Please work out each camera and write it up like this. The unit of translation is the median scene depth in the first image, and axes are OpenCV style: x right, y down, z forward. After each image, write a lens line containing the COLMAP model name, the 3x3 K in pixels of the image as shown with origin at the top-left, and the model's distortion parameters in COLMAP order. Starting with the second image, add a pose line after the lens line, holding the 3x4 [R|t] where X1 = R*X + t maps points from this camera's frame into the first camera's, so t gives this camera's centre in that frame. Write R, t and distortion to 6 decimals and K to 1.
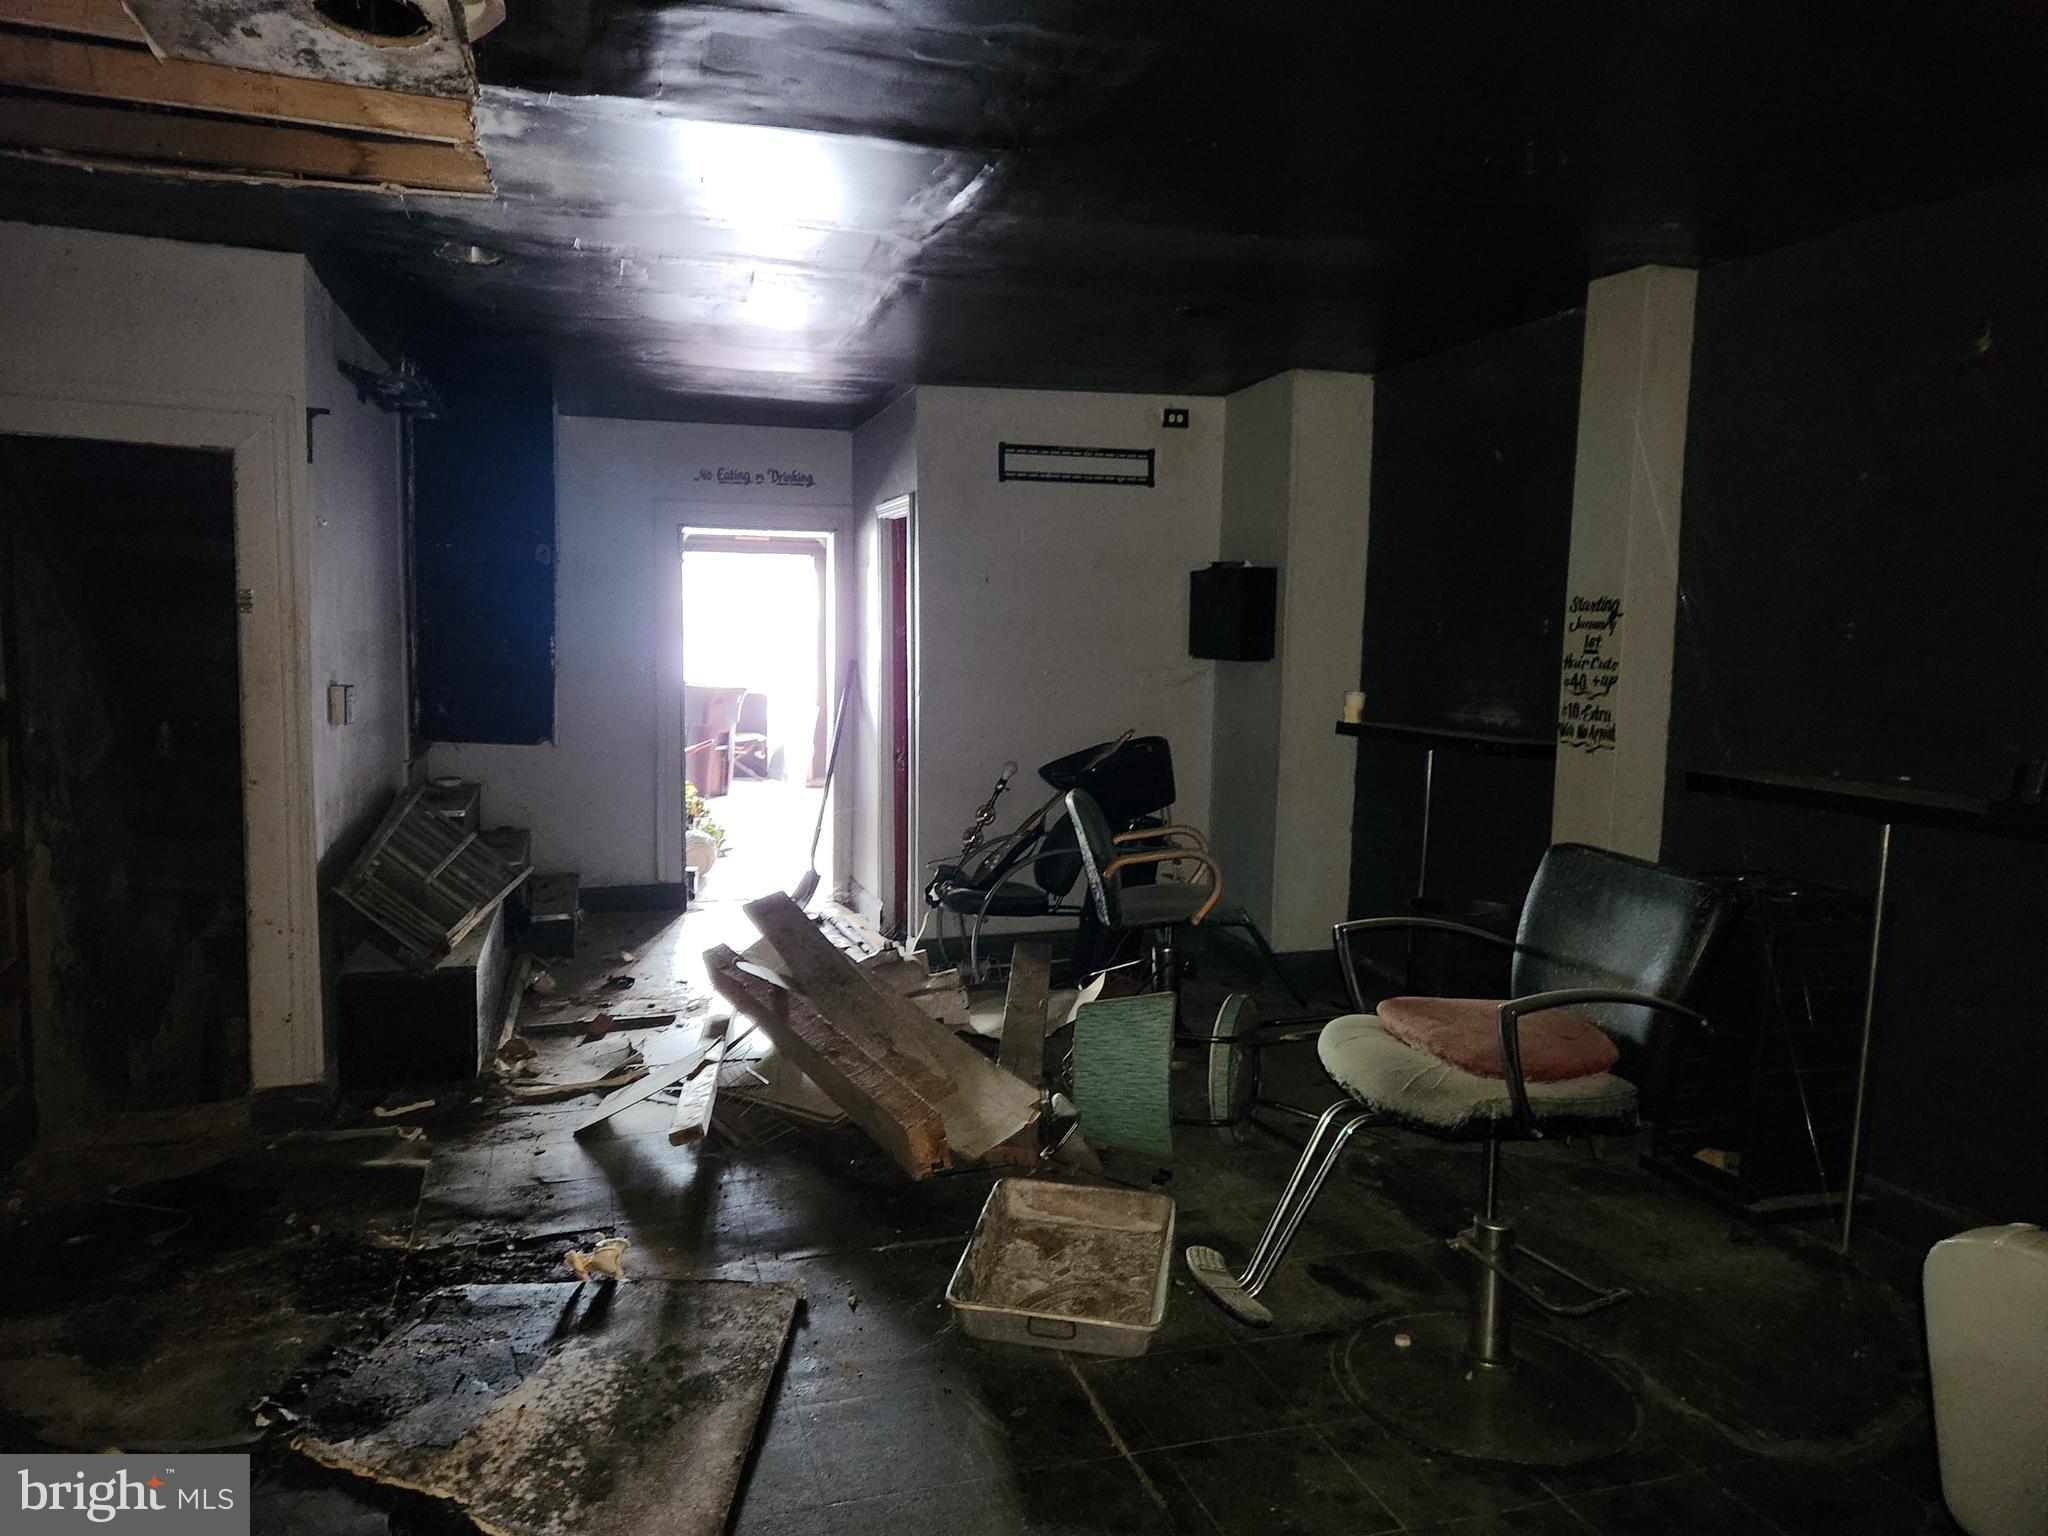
lens RADIAL K [[1315.2, 0, 1012.3], [0, 1315.2, 757.7], [0, 0, 1]] dist [0.067544, -0.054684]
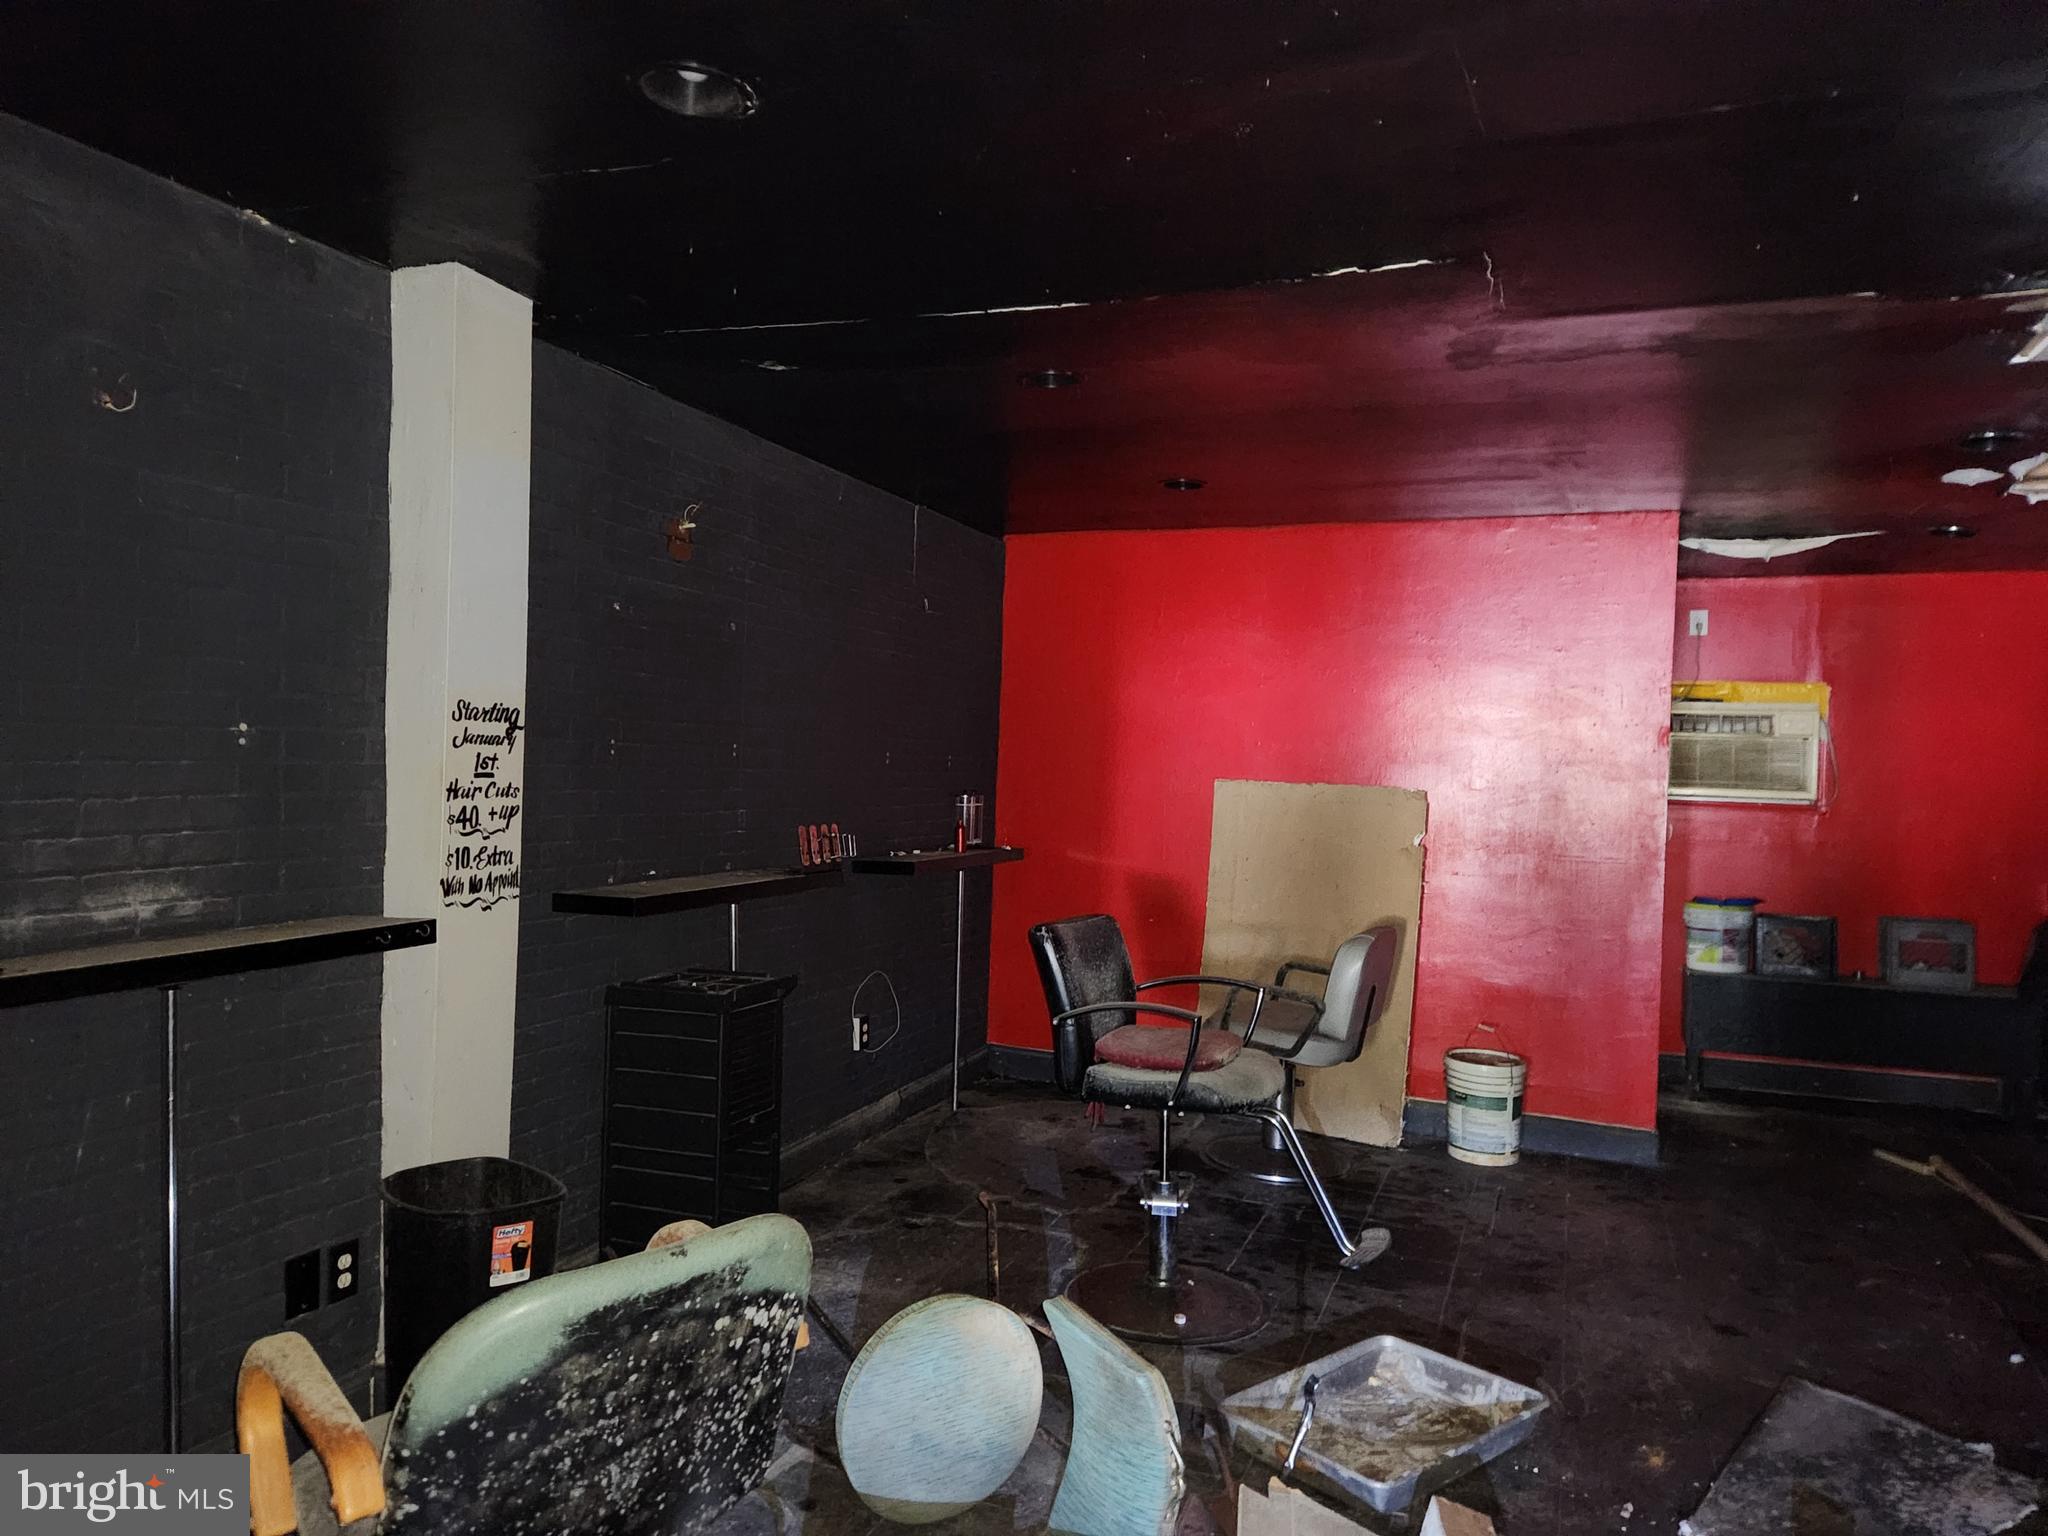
lens RADIAL K [[1315.2, 0, 1012.3], [0, 1315.2, 757.7], [0, 0, 1]] dist [0.067544, -0.054684]
pose [[-0.756880, -0.041494, 0.652236, -0.270708], [0.021572, 0.995853, 0.088386, -0.148386], [-0.653198, 0.080968, -0.752846, 1.363017]]
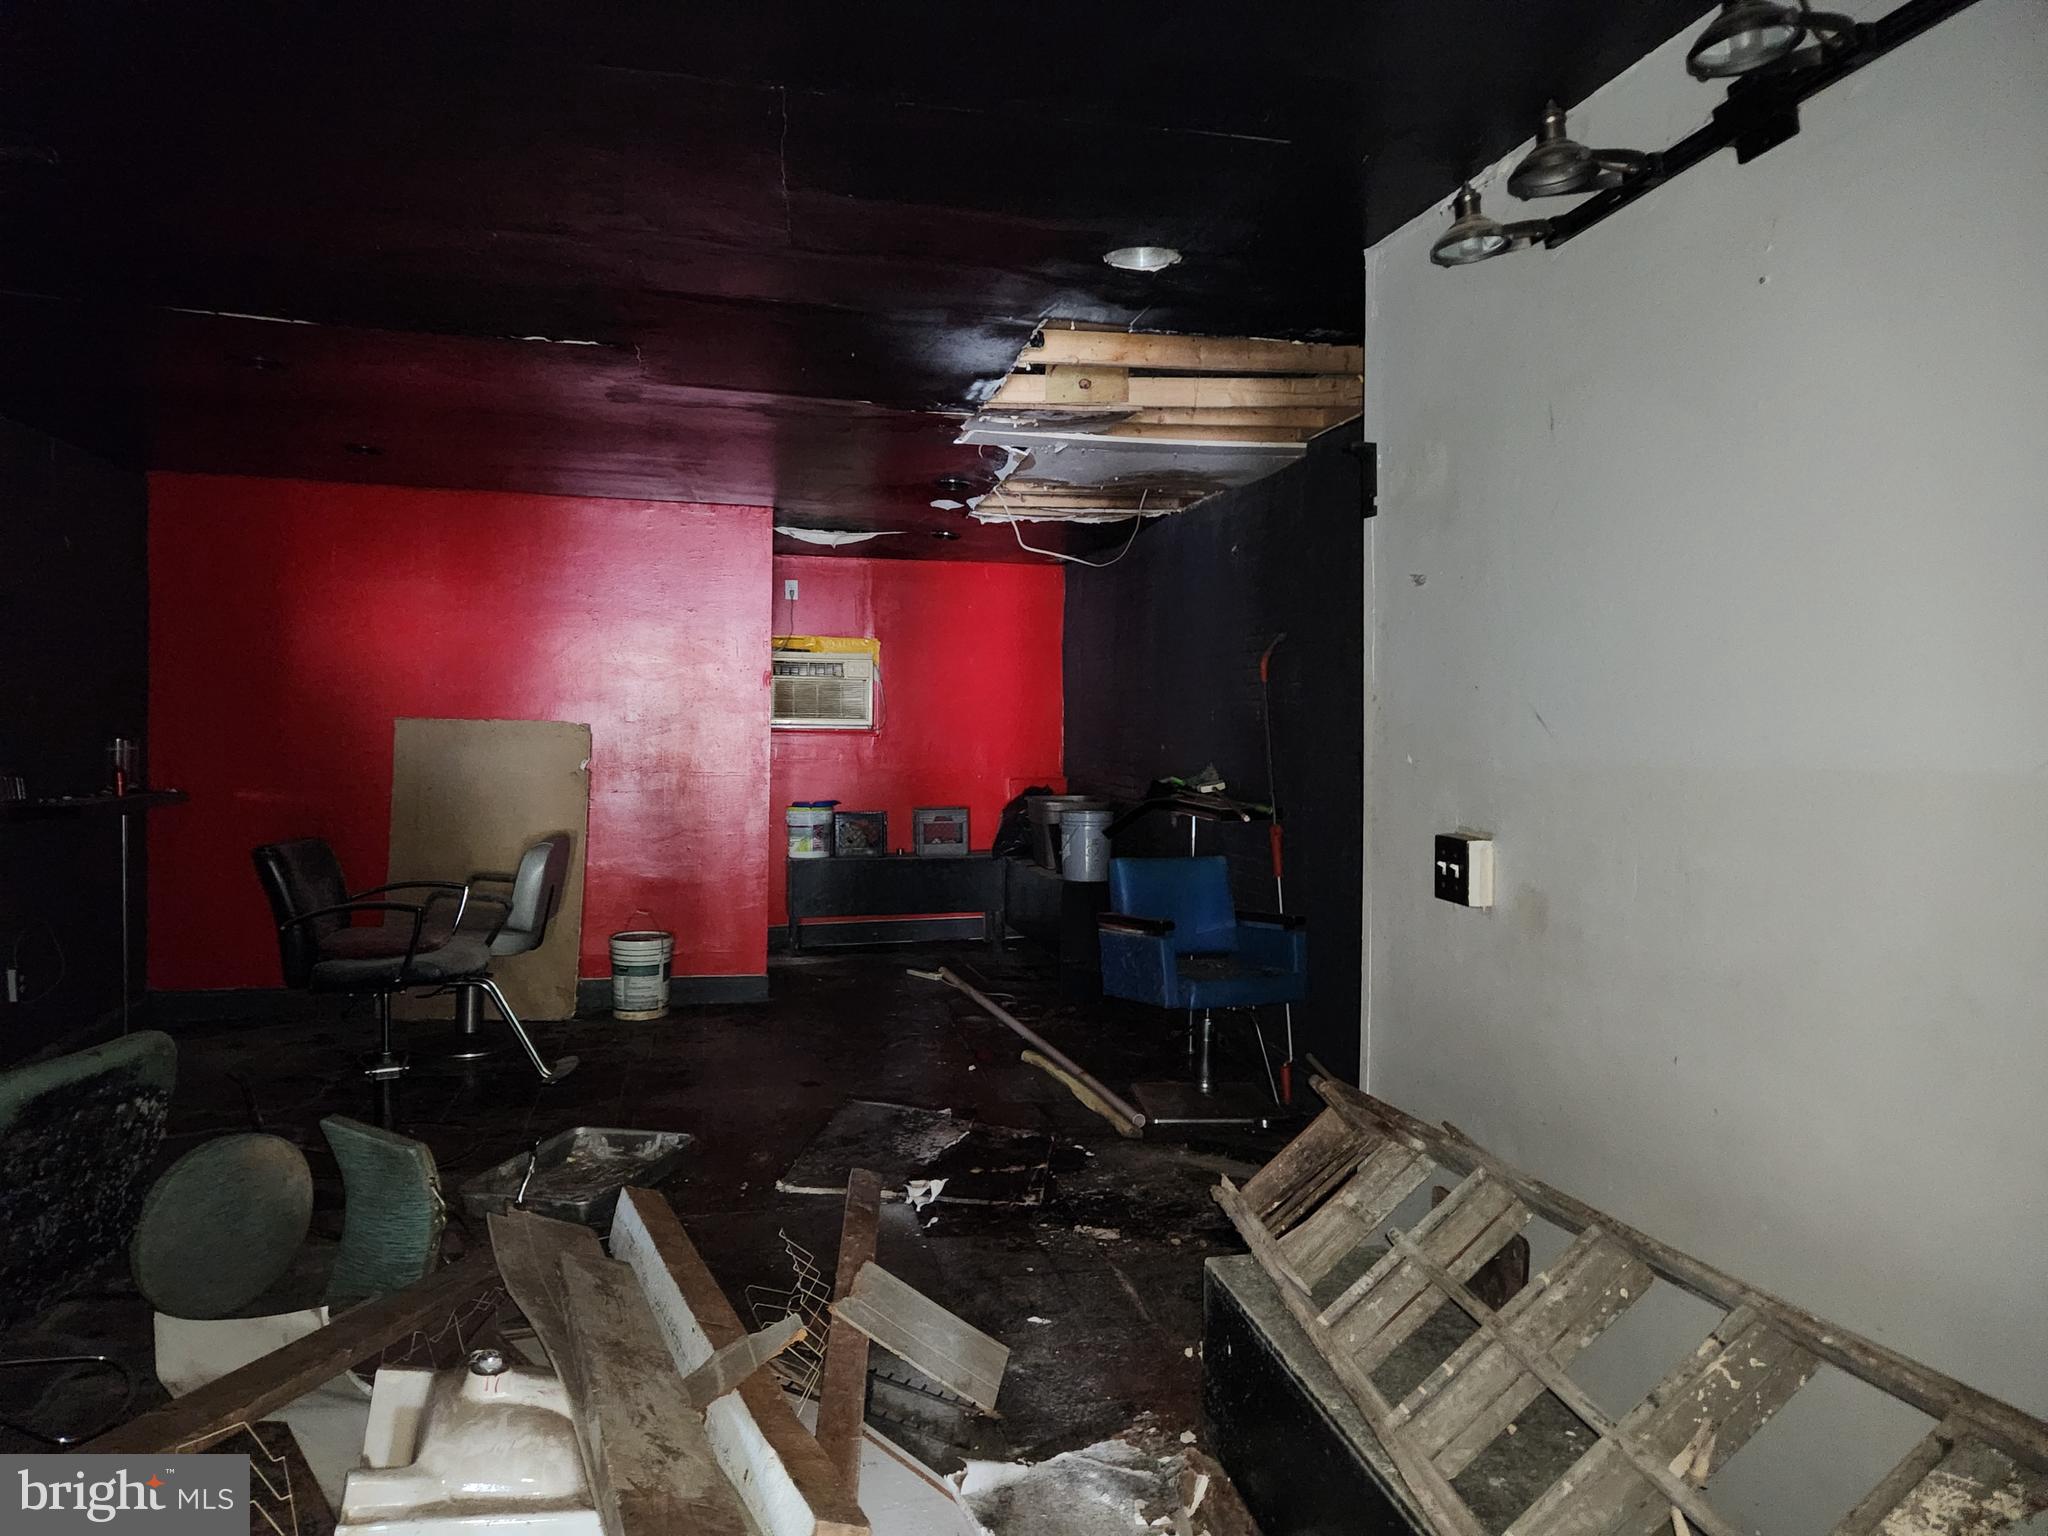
lens RADIAL K [[1315.2, 0, 1012.3], [0, 1315.2, 757.7], [0, 0, 1]] dist [0.067544, -0.054684]
pose [[-0.996278, -0.032706, 0.079753, -0.351829], [-0.022026, 0.991100, 0.131287, -0.168099], [-0.083337, 0.129042, -0.988131, 1.618490]]
